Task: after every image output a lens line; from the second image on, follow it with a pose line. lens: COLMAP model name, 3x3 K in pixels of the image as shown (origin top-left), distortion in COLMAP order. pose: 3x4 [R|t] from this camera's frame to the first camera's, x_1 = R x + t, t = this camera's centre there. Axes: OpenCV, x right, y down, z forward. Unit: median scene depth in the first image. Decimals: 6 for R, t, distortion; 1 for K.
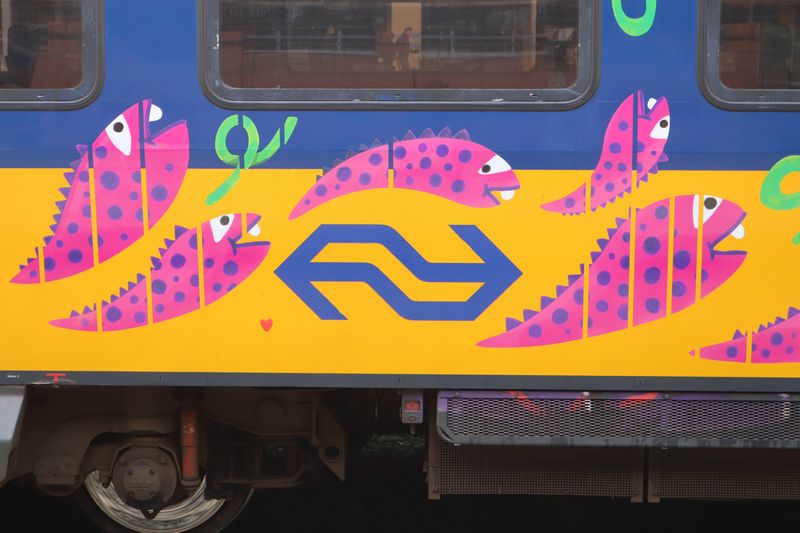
lens RADIAL K [[1840.1, 0, 401.2], [0, 1840.1, 268.0], [0, 0, 1]] dist [0.037379, 0.000000]
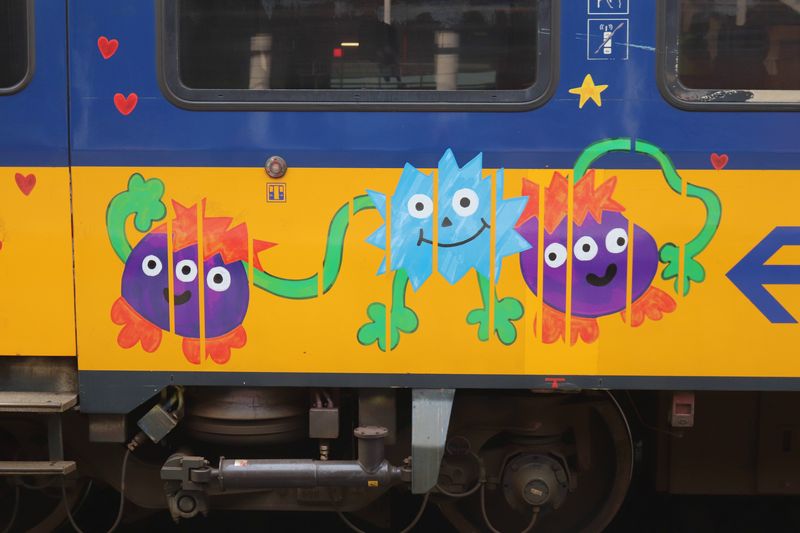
lens RADIAL K [[1840.1, 0, 399.6], [0, 1840.1, 267.1], [0, 0, 1]] dist [0.037379, 0.000000]
pose [[0.999688, -0.000193, 0.024964, -0.266357], [0.000230, 0.999999, -0.001486, -0.000534], [-0.024964, 0.001492, 0.999687, 0.020338]]
